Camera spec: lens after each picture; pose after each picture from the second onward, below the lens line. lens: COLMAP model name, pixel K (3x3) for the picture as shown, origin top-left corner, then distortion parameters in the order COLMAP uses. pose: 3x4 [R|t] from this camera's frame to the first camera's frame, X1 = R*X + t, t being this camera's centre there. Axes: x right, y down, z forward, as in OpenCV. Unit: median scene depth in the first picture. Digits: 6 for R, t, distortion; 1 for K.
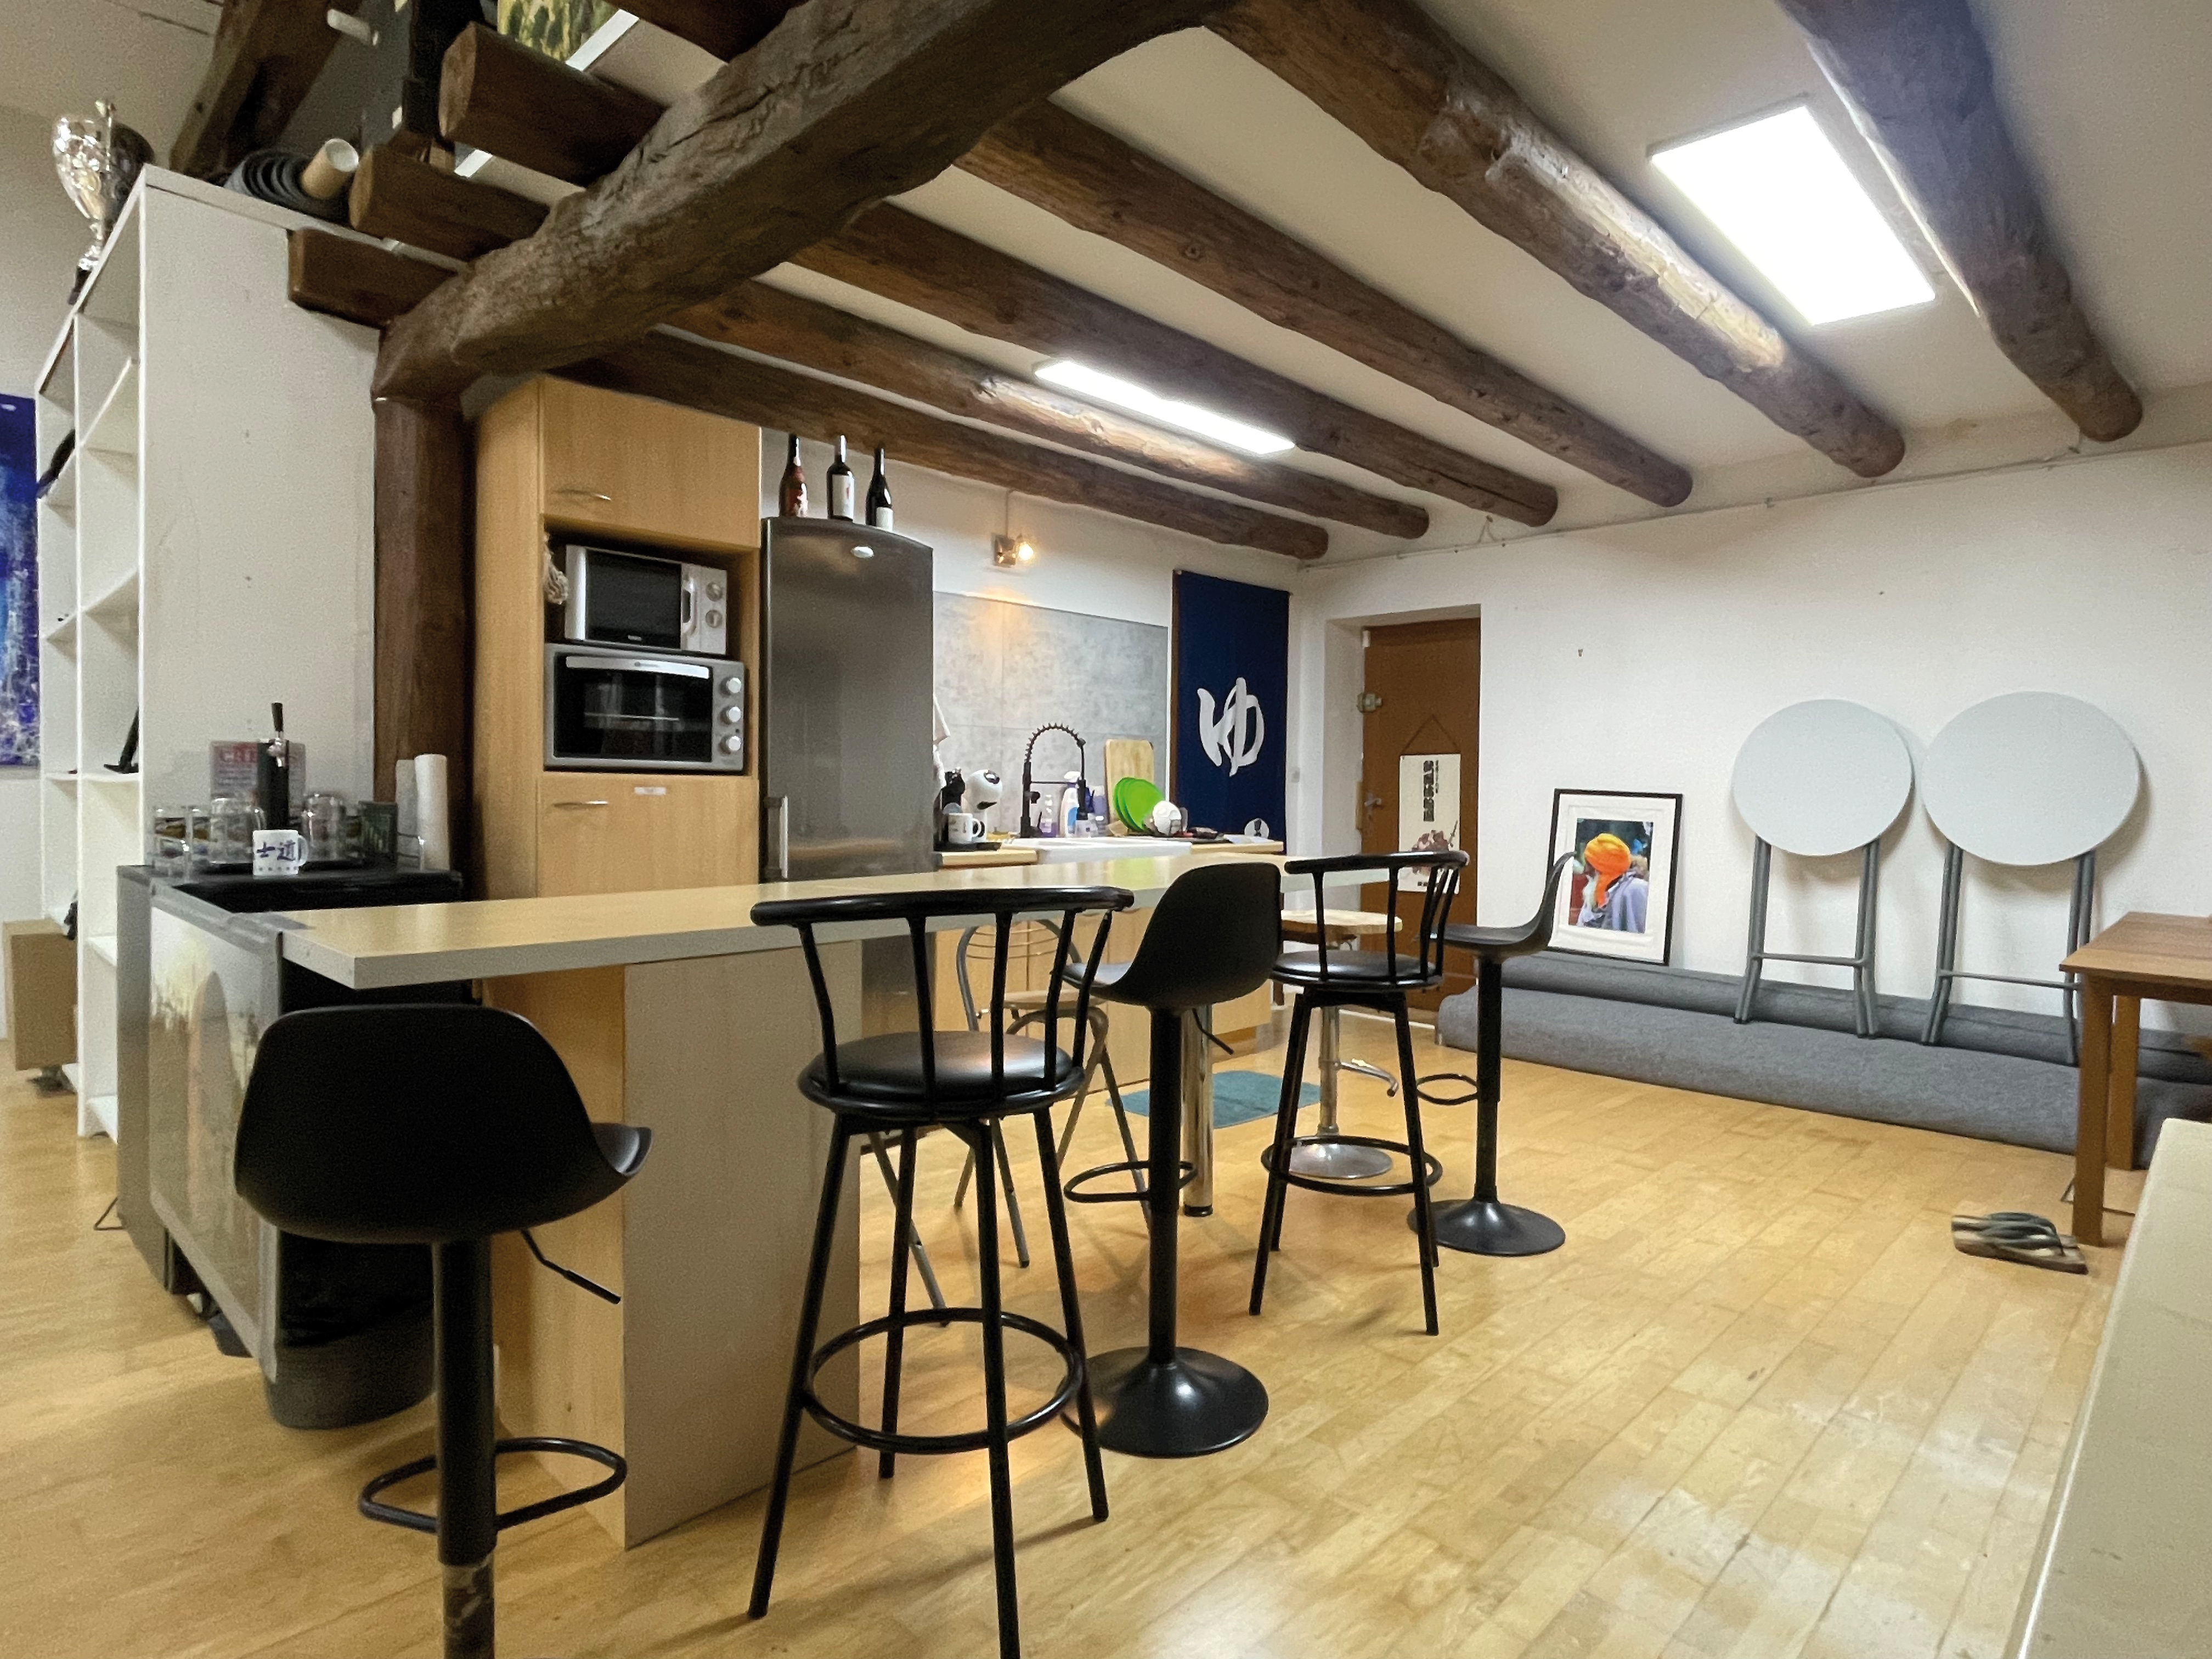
lens RADIAL K [[1217.8, 0, 1104.1], [0, 1217.8, 831.9], [0, 0, 1]] dist [-0.001999, 0.000116]
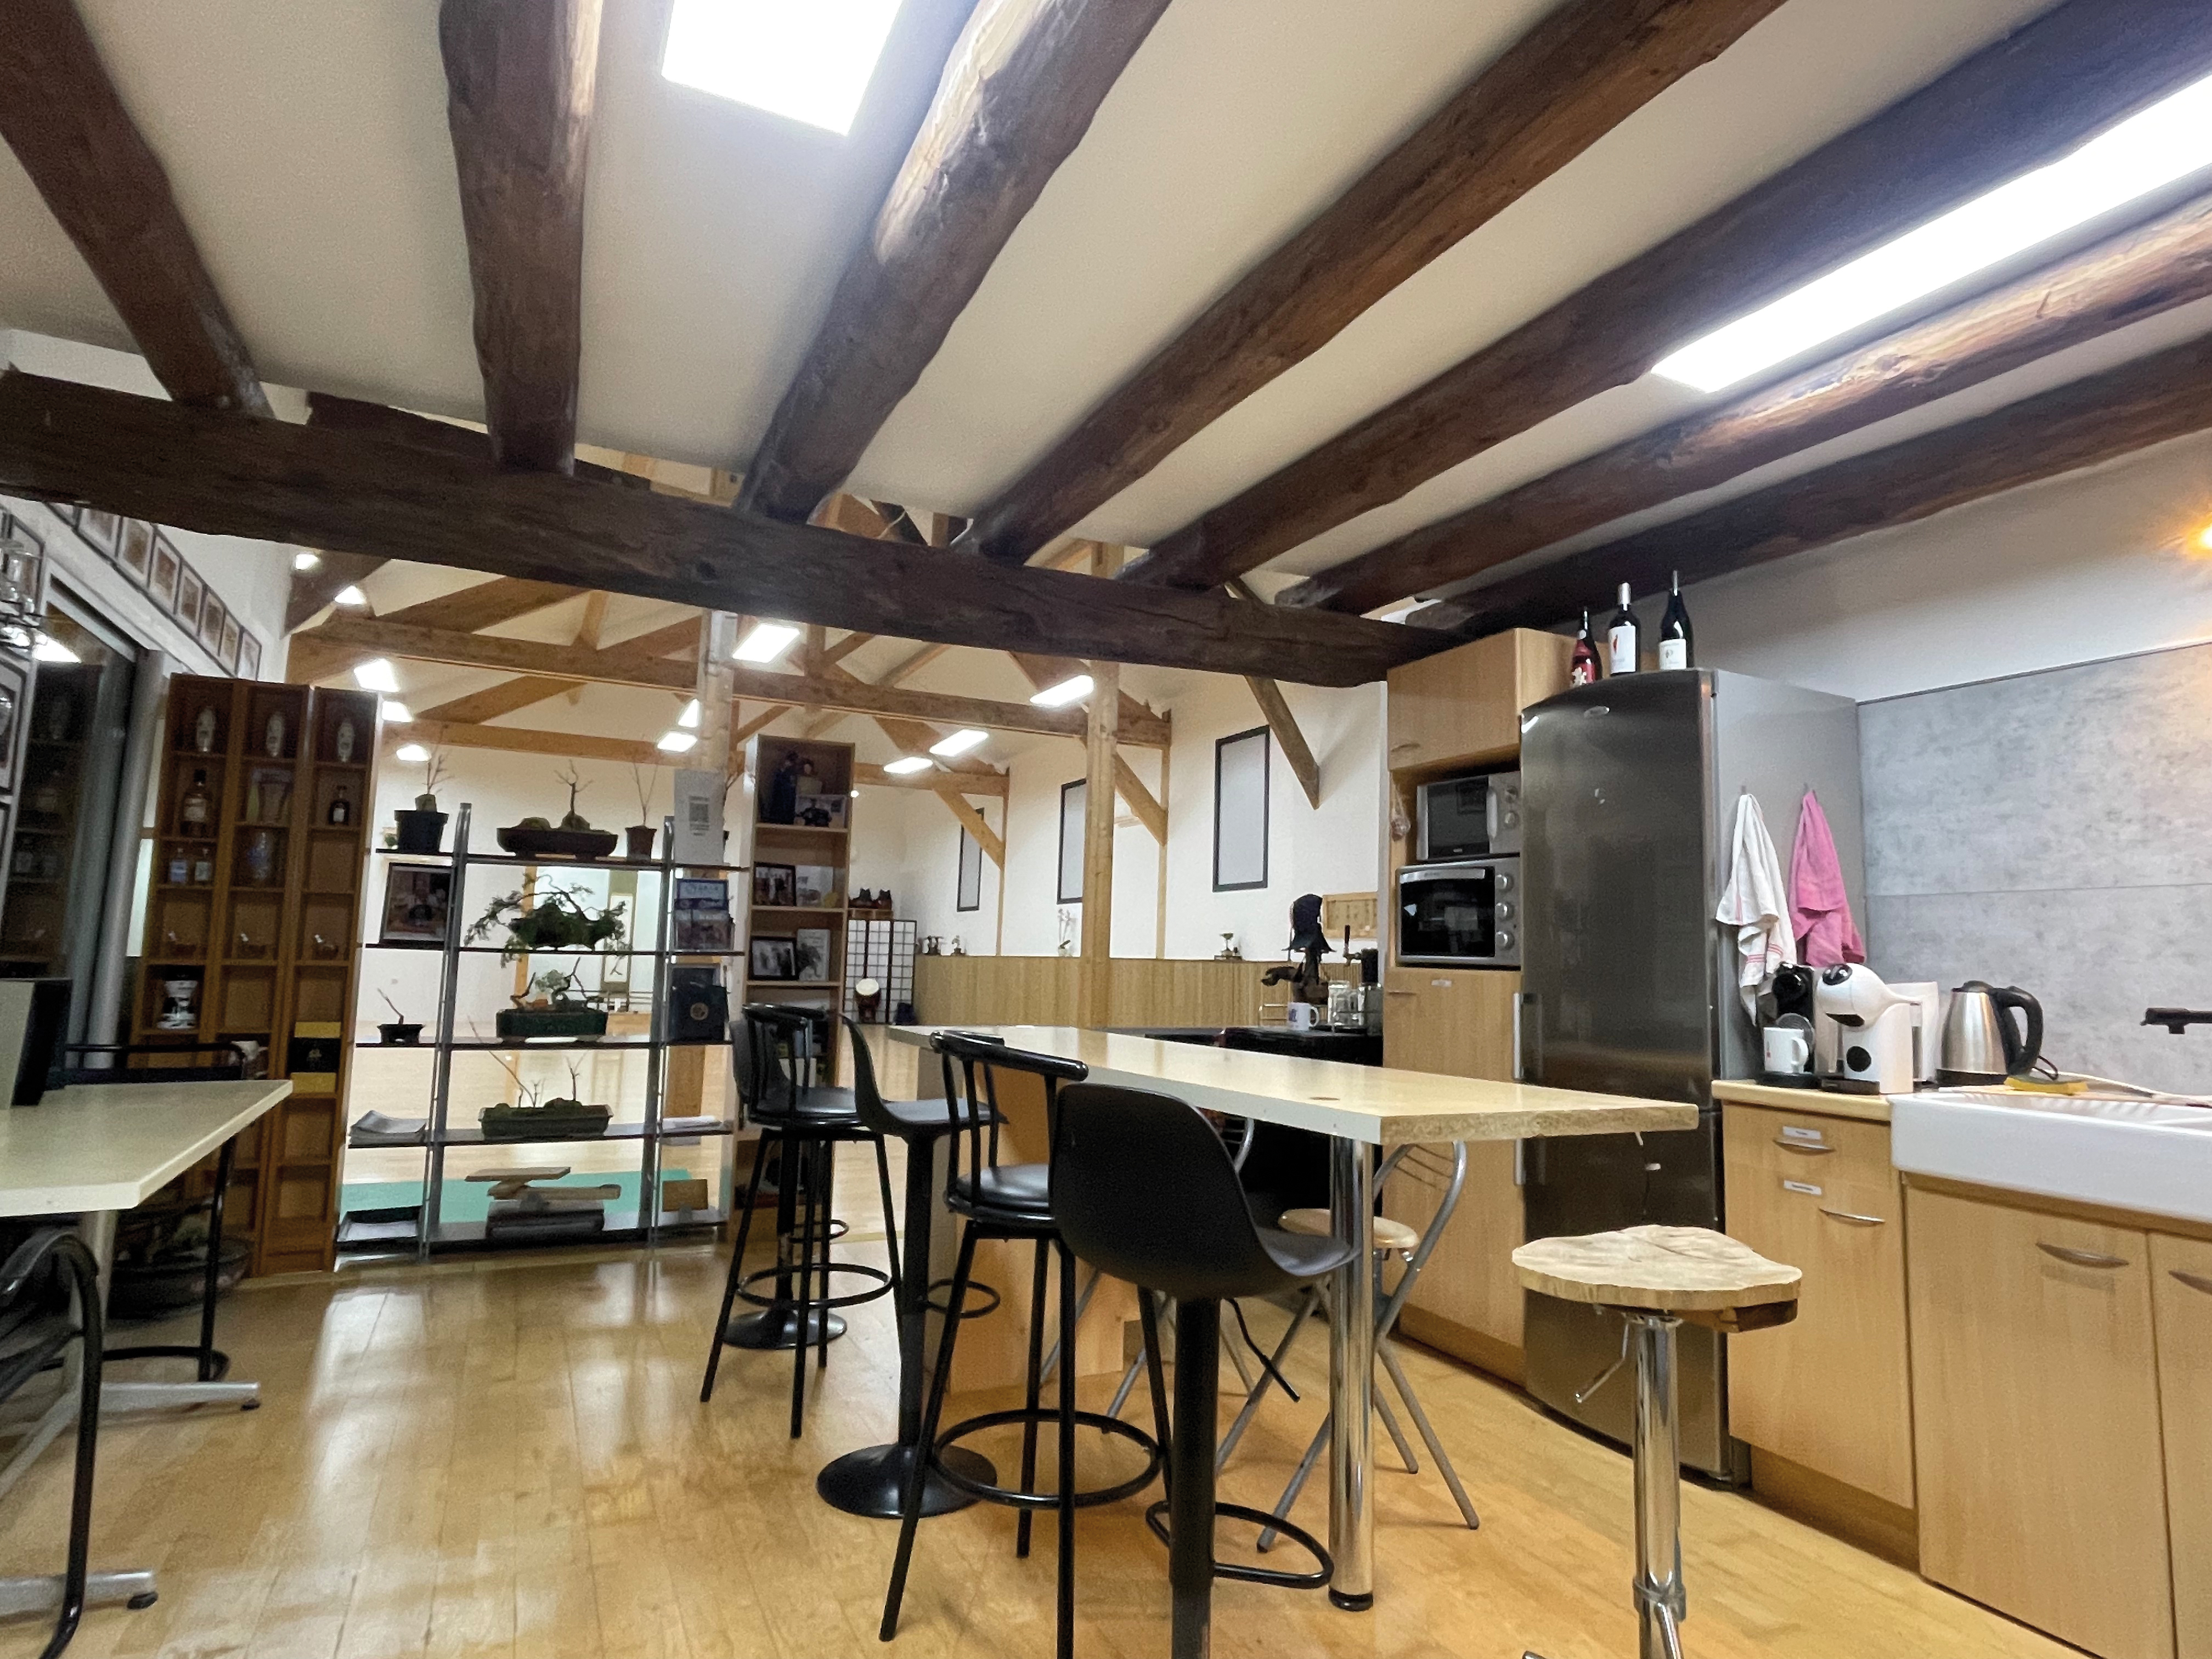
lens RADIAL K [[1217.8, 0, 1104.5], [0, 1217.8, 829.7], [0, 0, 1]] dist [-0.001999, 0.000116]
pose [[-0.338768, -0.126300, -0.932354, 0.781873], [-0.071593, 0.991537, -0.108304, -0.028980], [0.938142, 0.030060, -0.344943, 1.055095]]
